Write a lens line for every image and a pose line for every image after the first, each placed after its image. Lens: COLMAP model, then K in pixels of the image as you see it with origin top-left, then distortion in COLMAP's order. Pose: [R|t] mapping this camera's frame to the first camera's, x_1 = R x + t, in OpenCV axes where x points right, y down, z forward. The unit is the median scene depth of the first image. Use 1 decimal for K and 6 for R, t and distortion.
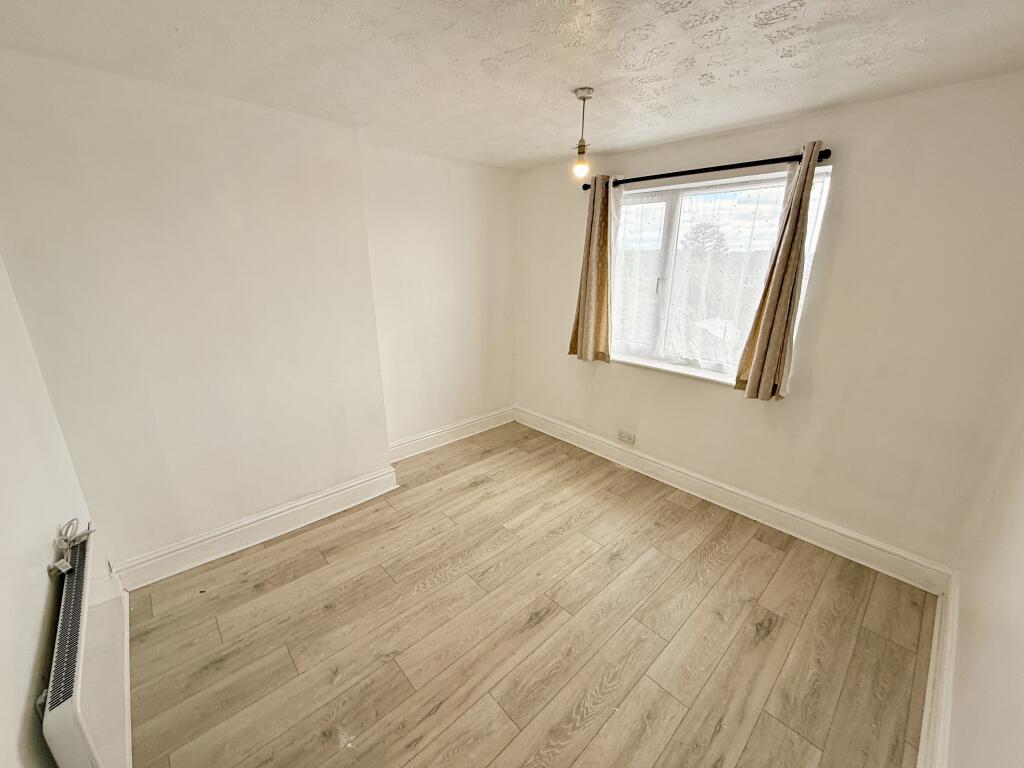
lens RADIAL K [[410.4, 0, 510.2], [0, 410.4, 382.3], [0, 0, 1]] dist [0.000149, 0.000012]
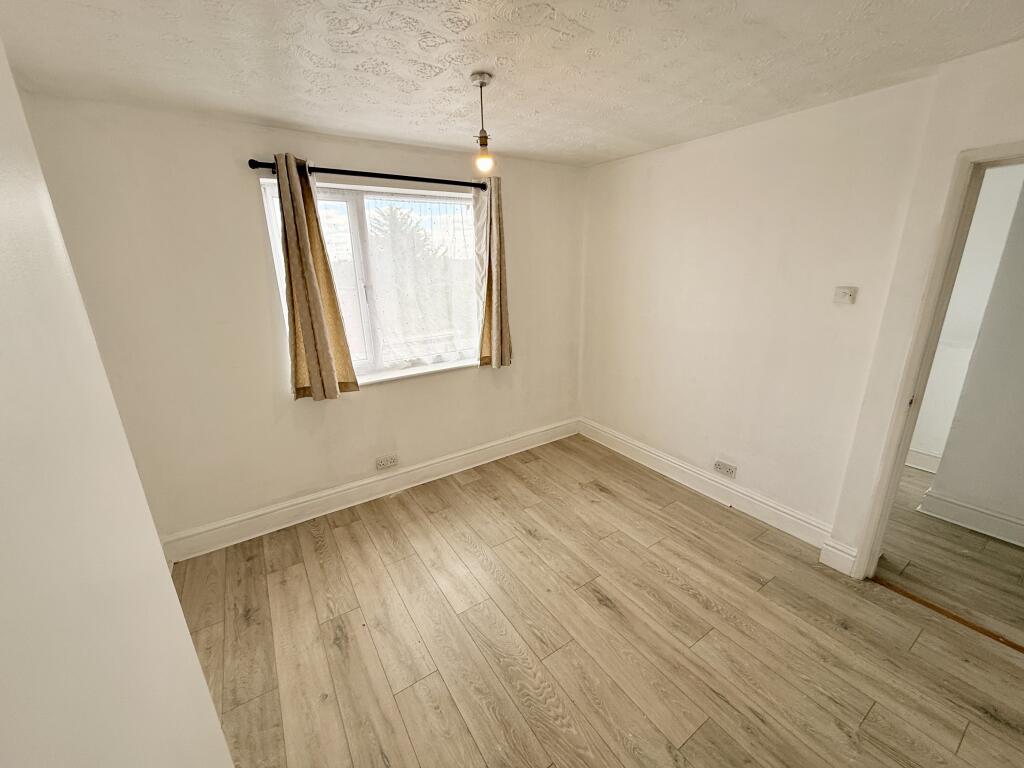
lens RADIAL K [[406.4, 0, 508.3], [0, 406.4, 384.7], [0, 0, 1]] dist [-0.002371, 0.000484]
pose [[0.161977, -0.294921, 0.941693, -0.616549], [0.311492, 0.920785, 0.234794, -0.199632], [-0.936342, 0.255299, 0.241012, 0.654868]]
